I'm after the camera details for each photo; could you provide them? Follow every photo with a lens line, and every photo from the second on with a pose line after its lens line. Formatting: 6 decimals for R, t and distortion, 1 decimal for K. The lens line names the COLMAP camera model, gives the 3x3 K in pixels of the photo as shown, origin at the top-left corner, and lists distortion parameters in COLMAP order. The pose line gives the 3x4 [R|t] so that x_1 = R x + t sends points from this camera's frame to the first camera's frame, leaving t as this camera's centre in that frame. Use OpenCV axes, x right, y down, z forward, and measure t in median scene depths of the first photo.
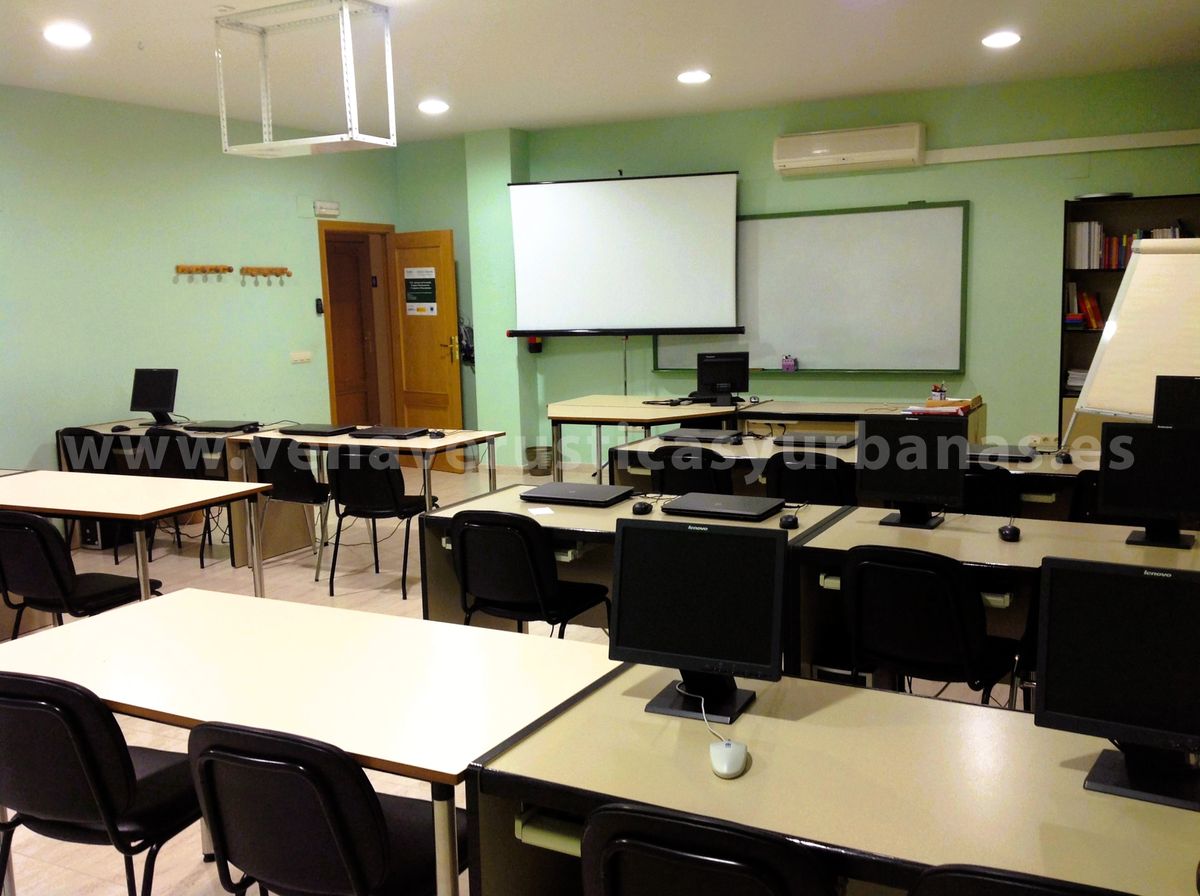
lens RADIAL K [[1169.2, 0, 601.0], [0, 1169.2, 461.3], [0, 0, 1]] dist [0.103083, -0.386091]
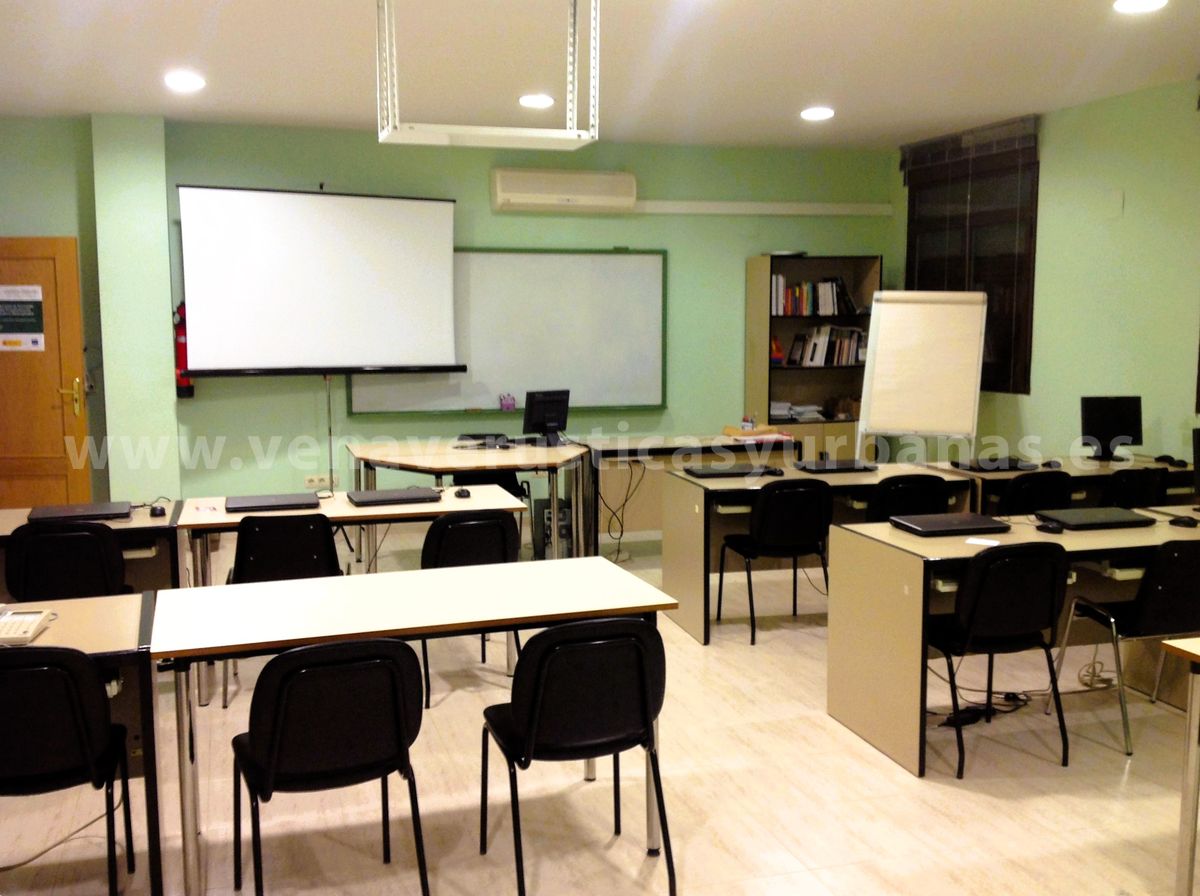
lens RADIAL K [[1190.5, 0, 601.8], [0, 1190.5, 467.0], [0, 0, 1]] dist [0.099529, -0.413911]
pose [[0.688801, -0.059222, 0.722527, -0.530384], [0.088946, 0.996031, -0.003155, -0.021792], [-0.719473, 0.066439, 0.691335, 0.282244]]
